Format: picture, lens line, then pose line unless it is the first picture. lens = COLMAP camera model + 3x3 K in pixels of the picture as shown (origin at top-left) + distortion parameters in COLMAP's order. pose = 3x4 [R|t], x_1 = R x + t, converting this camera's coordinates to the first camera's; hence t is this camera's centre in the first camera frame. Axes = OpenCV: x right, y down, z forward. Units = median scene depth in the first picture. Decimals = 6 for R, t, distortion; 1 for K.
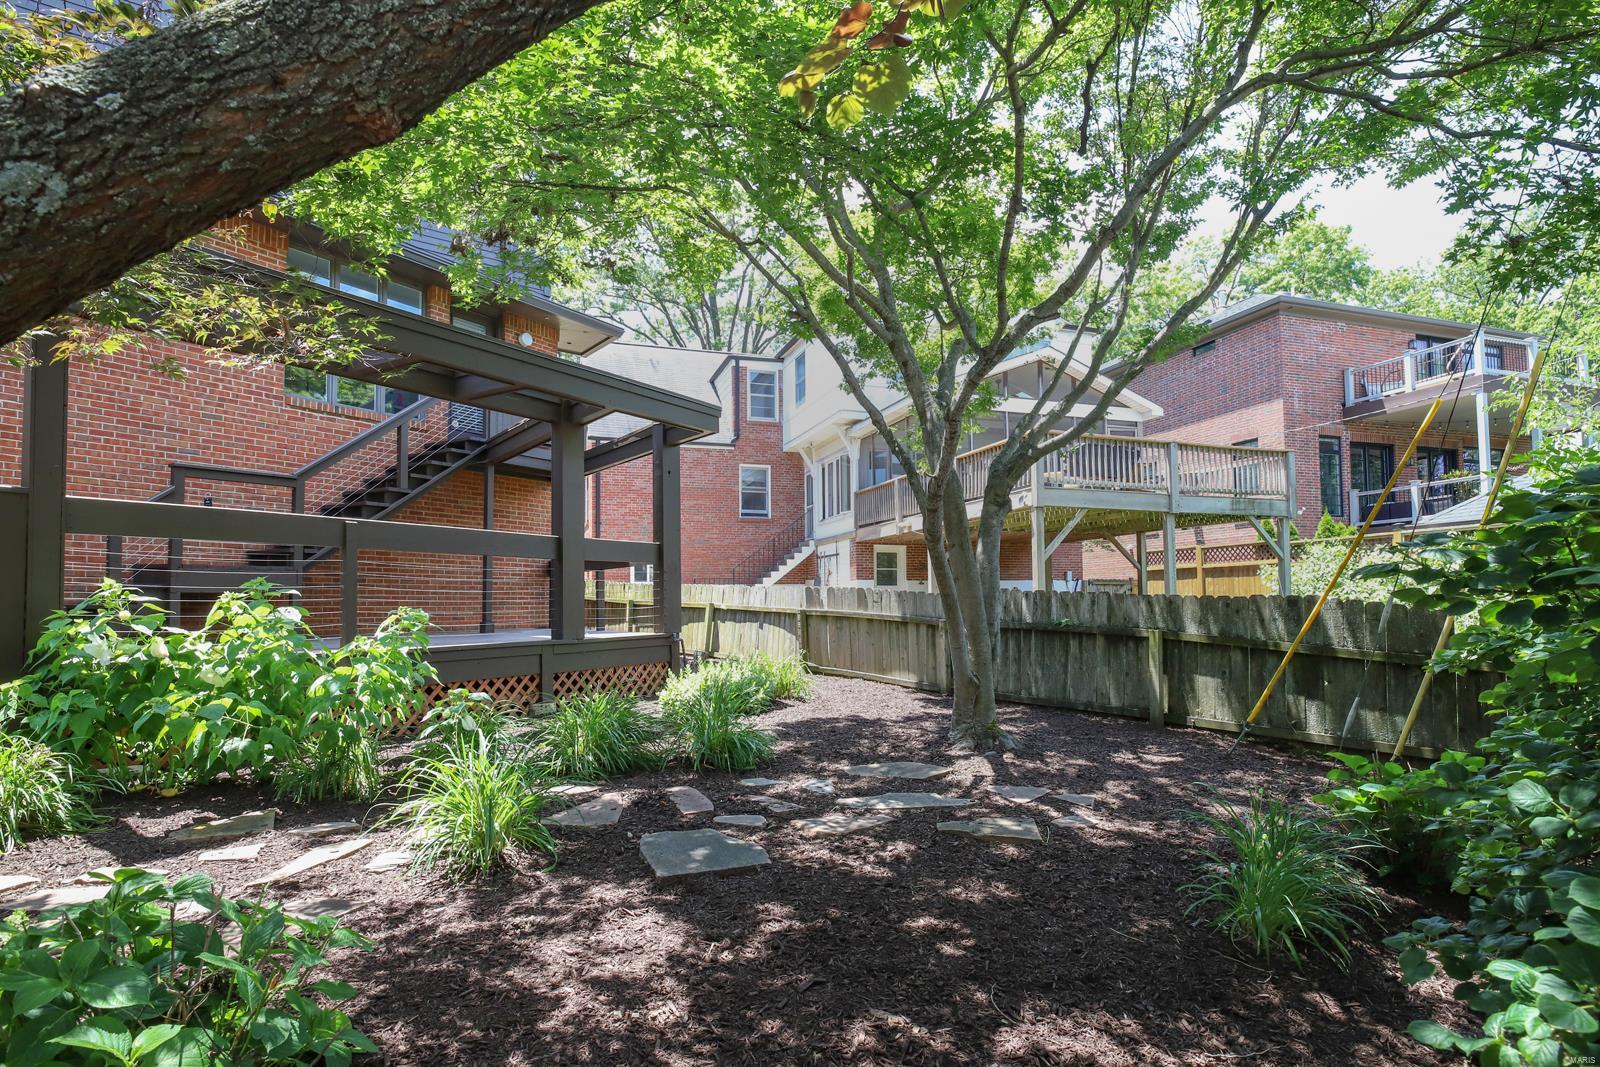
lens RADIAL K [[806.6, 0, 800.1], [0, 806.6, 575.4], [0, 0, 1]] dist [0.012815, -0.029676]
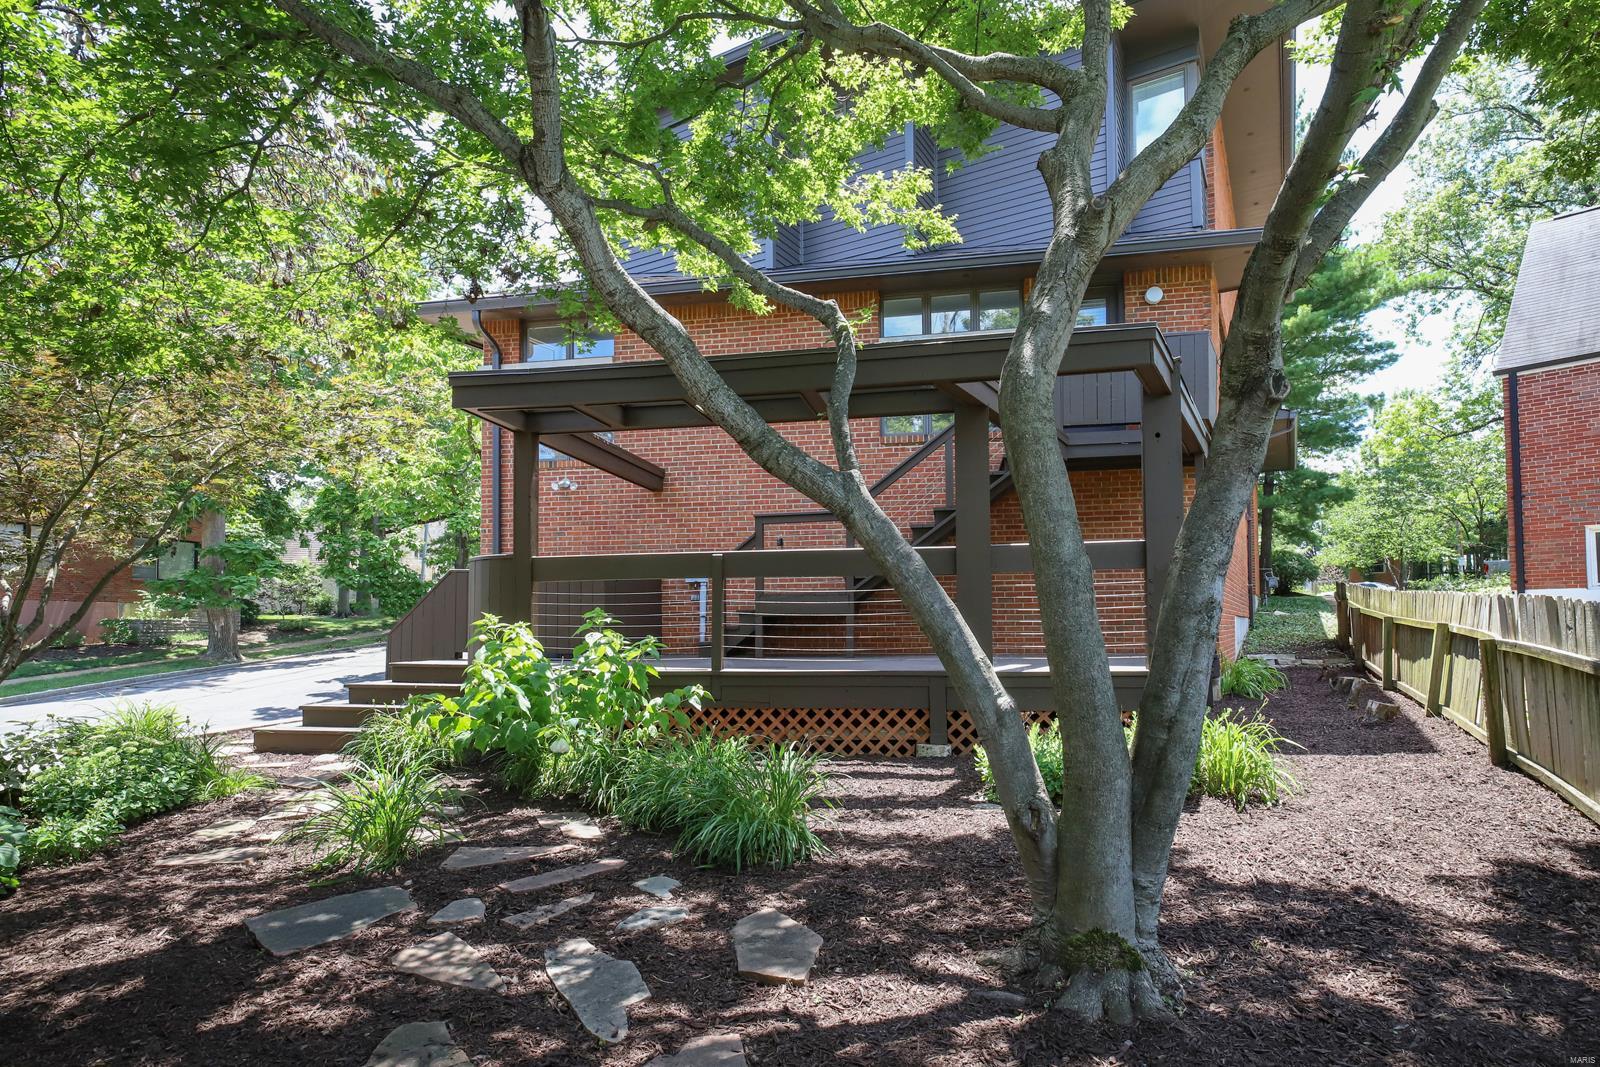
lens RADIAL K [[834.4, 0, 816.5], [0, 834.4, 601.6], [0, 0, 1]] dist [-0.001709, -0.001013]
pose [[0.381729, -0.018362, -0.924092, 0.463978], [0.038918, 0.999235, -0.003779, 0.006507], [0.923455, -0.034521, 0.382151, 0.565145]]
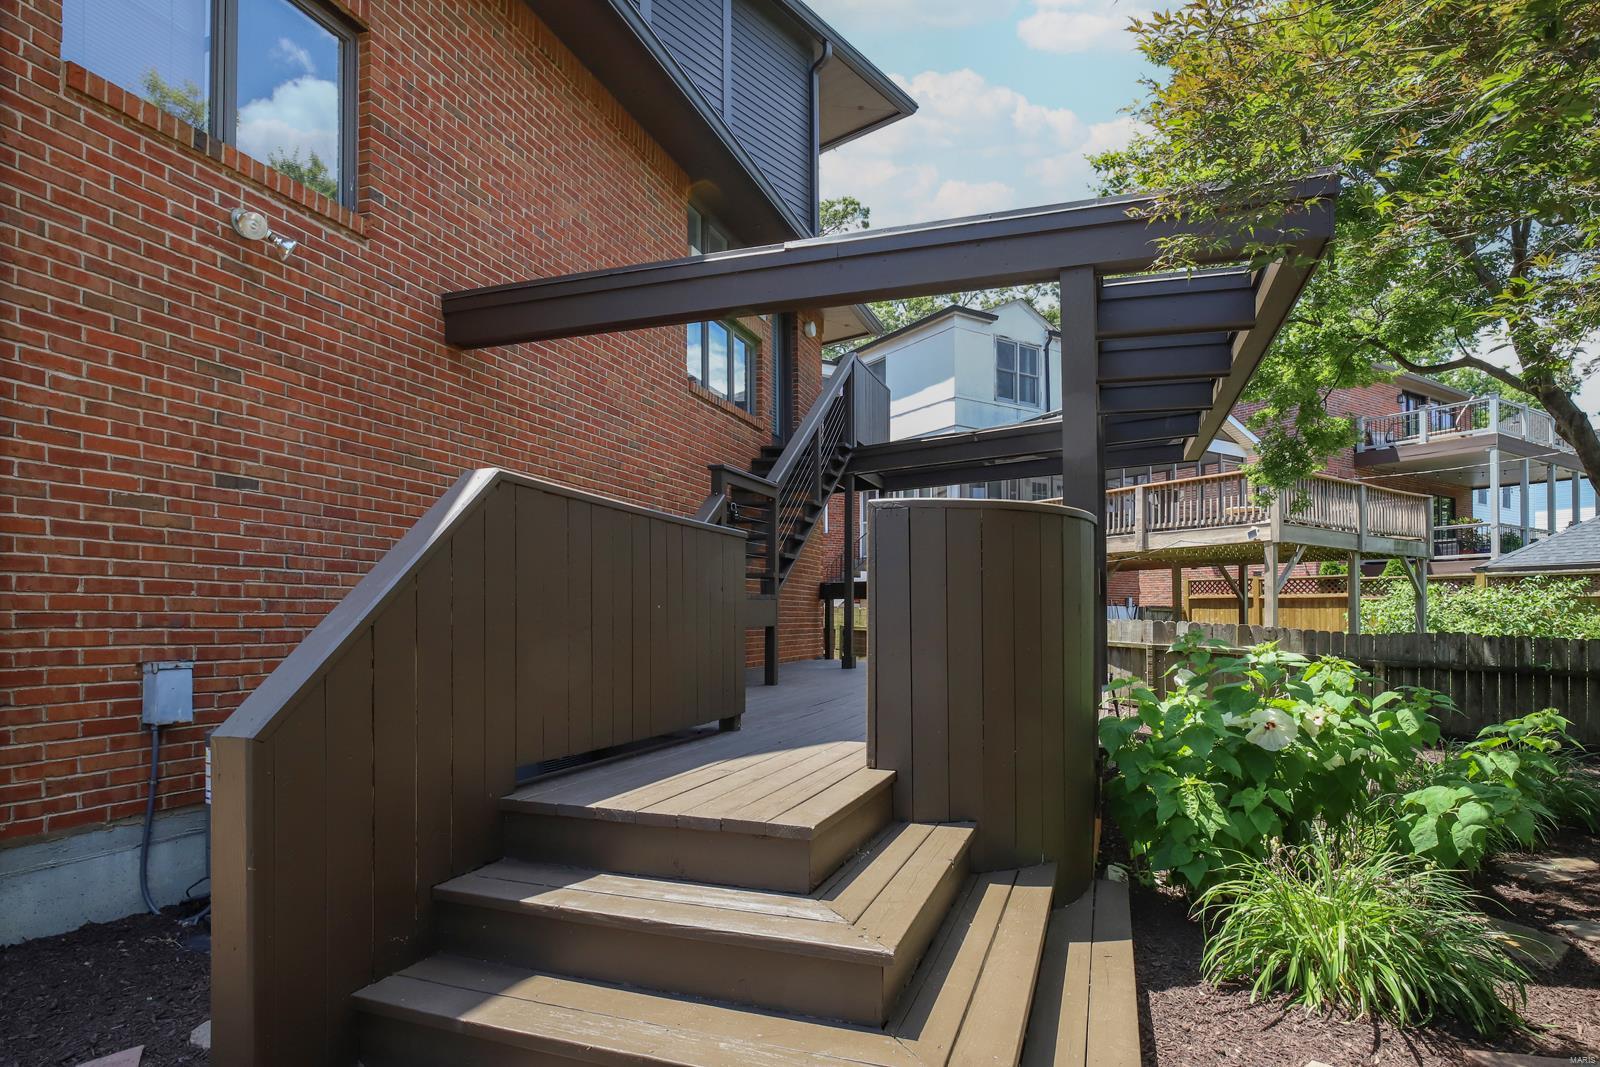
lens RADIAL K [[856.8, 0, 805.0], [0, 856.8, 615.2], [0, 0, 1]] dist [-0.020867, -0.000913]
pose [[0.969779, 0.016093, 0.243453, -0.872828], [-0.024955, 0.999132, 0.033362, -0.022593], [-0.242705, -0.038429, 0.969339, 0.157010]]
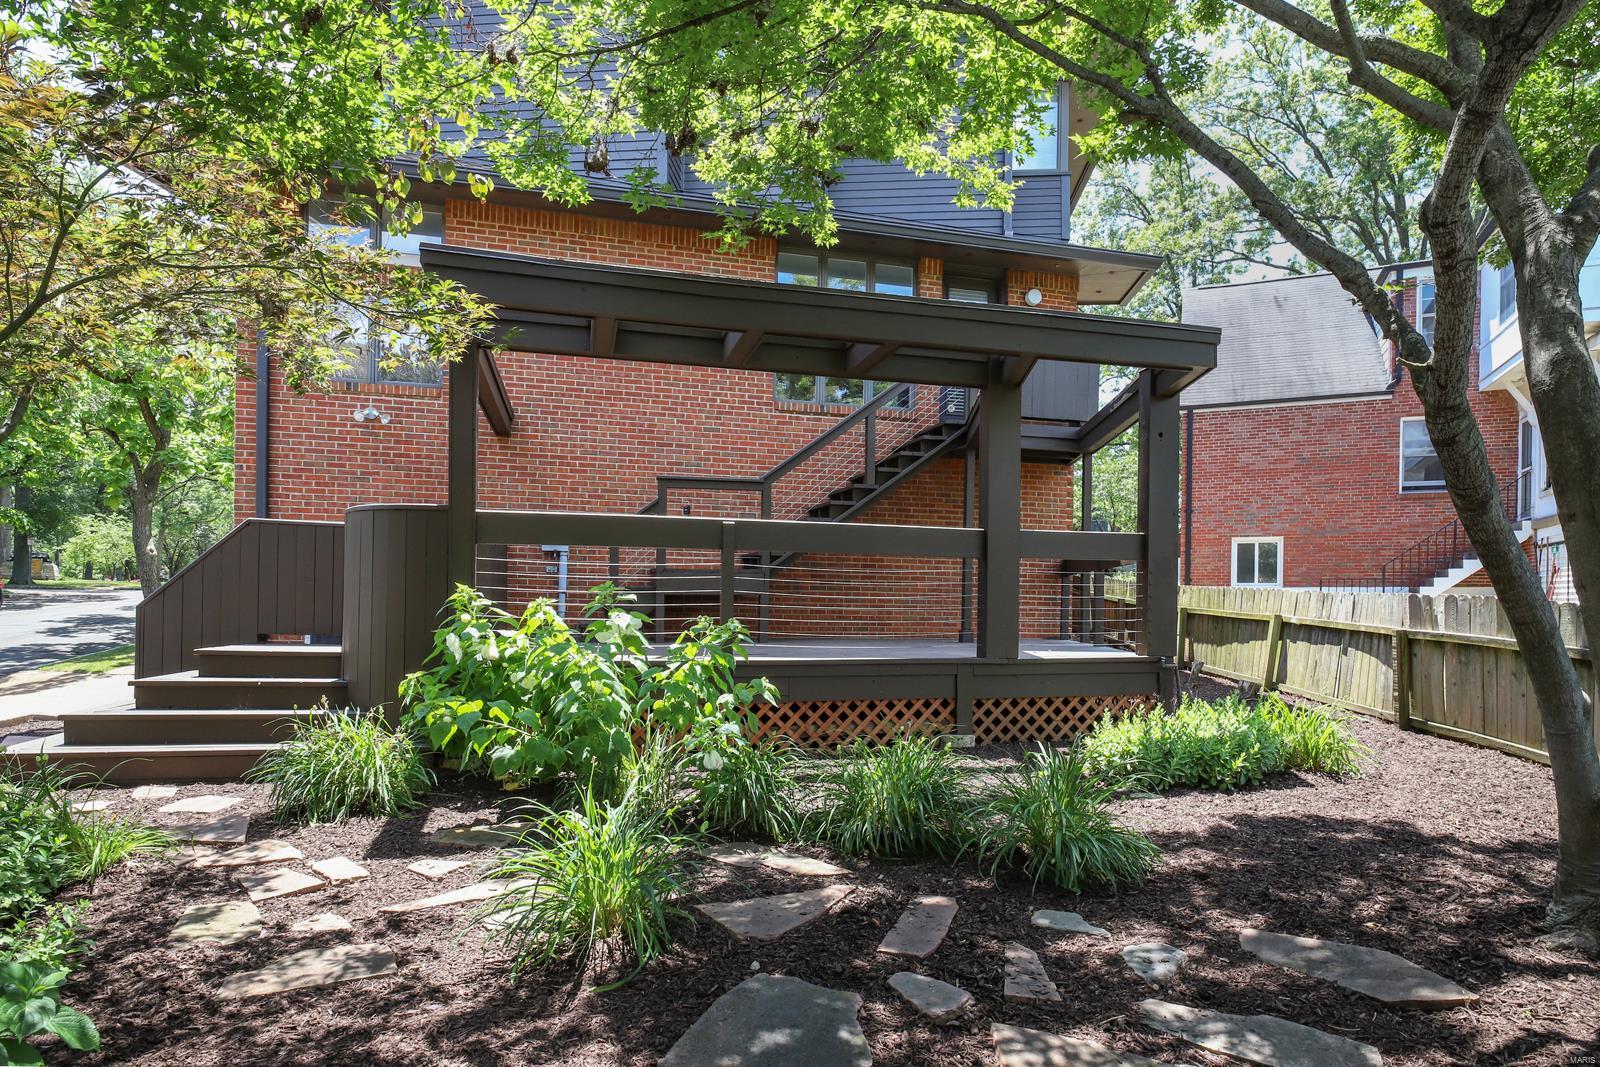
lens RADIAL K [[856.8, 0, 805.0], [0, 856.8, 615.2], [0, 0, 1]] dist [-0.020867, -0.000913]
pose [[0.734117, 0.028061, -0.678443, 0.156341], [0.004981, 0.998896, 0.046704, -0.003711], [0.679005, -0.037666, 0.733167, 0.267781]]
